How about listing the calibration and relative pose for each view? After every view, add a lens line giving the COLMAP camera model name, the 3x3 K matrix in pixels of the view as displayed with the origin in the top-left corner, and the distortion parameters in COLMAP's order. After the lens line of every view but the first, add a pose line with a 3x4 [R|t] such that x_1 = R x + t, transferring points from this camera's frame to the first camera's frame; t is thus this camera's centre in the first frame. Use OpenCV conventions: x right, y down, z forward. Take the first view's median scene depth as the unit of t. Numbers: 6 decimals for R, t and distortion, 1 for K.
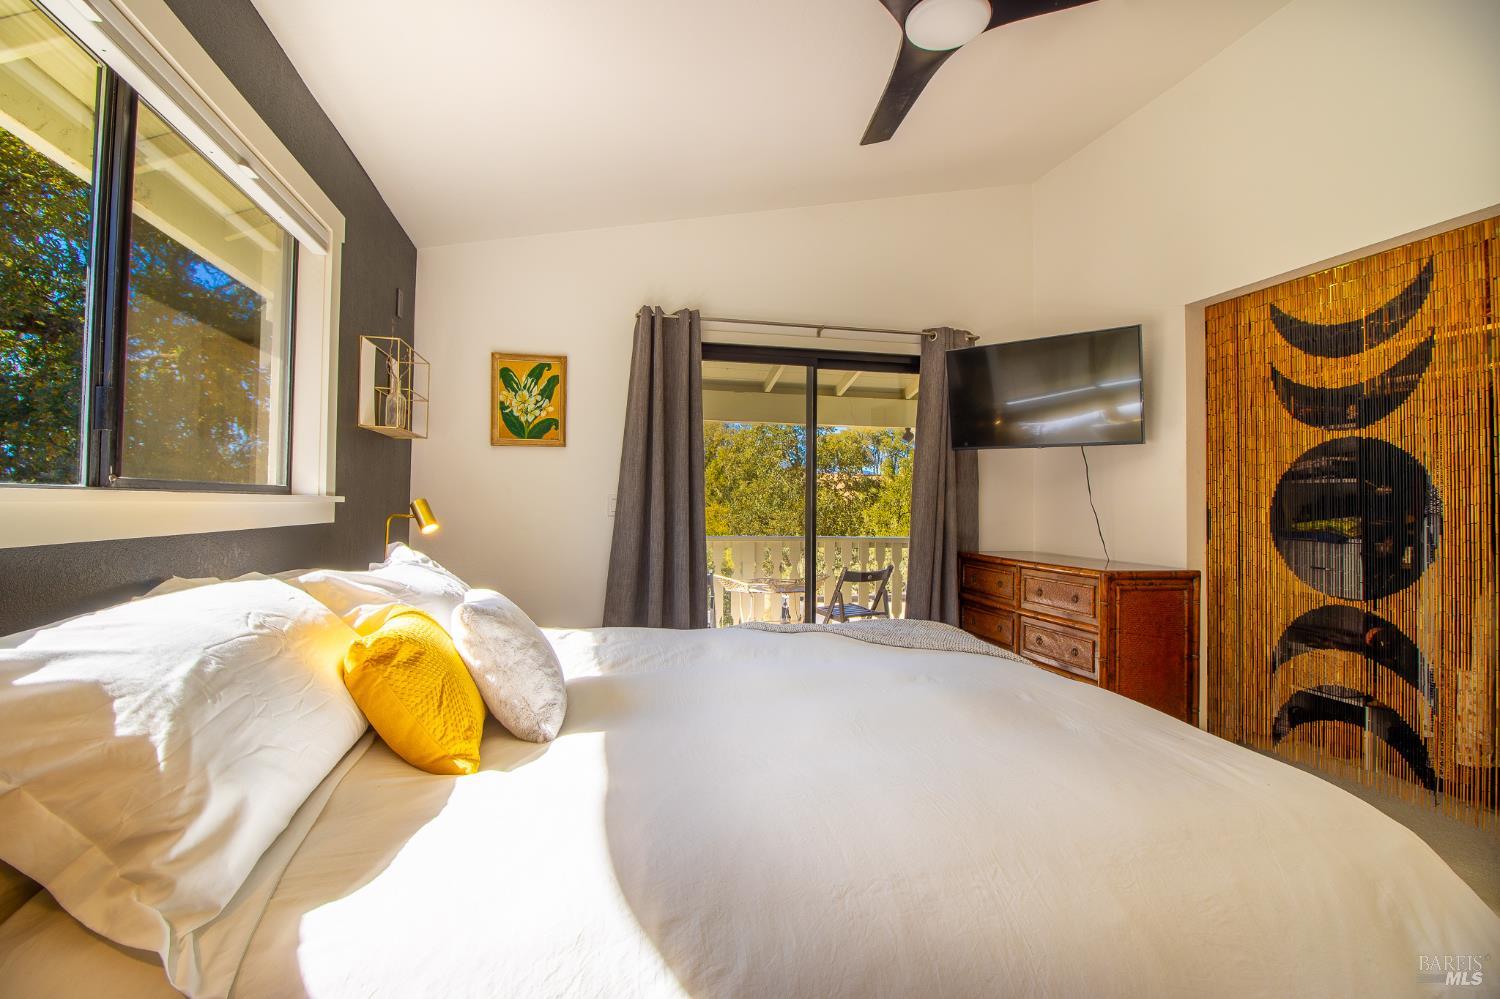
lens RADIAL K [[707.8, 0, 746.7], [0, 707.8, 496.2], [0, 0, 1]] dist [0.001973, 0.000116]
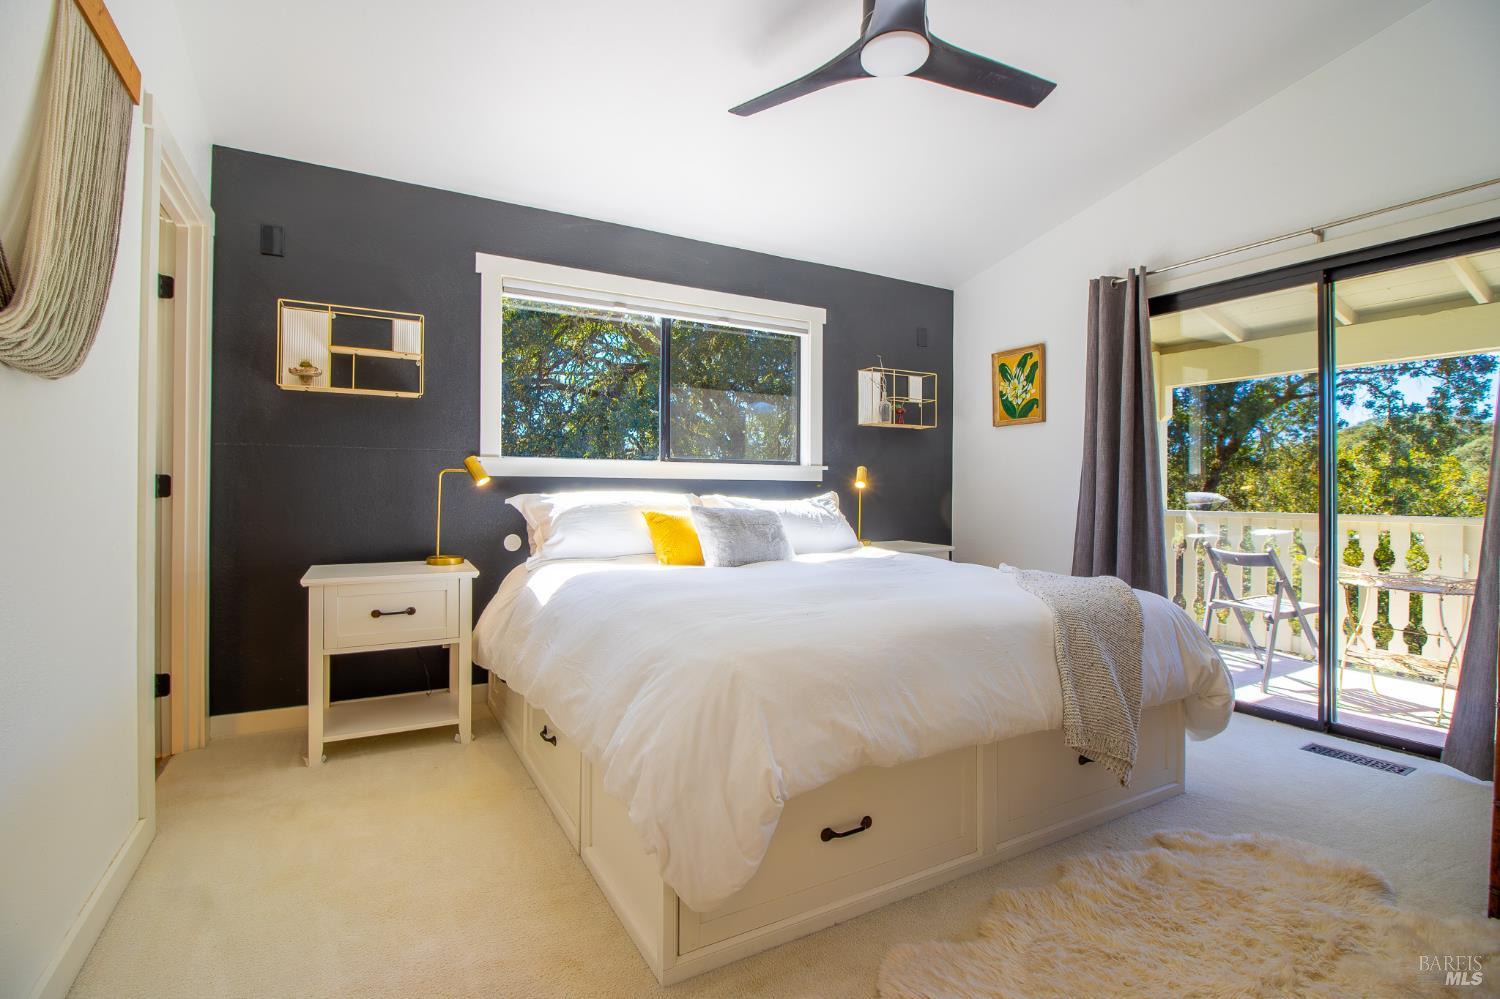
lens RADIAL K [[707.8, 0, 748.5], [0, 707.8, 490.9], [0, 0, 1]] dist [0.001973, 0.000116]
pose [[0.276485, -0.004717, -0.961007, 0.726083], [0.003470, 0.999986, -0.003910, 0.045909], [0.961012, -0.002253, 0.276497, 0.220823]]
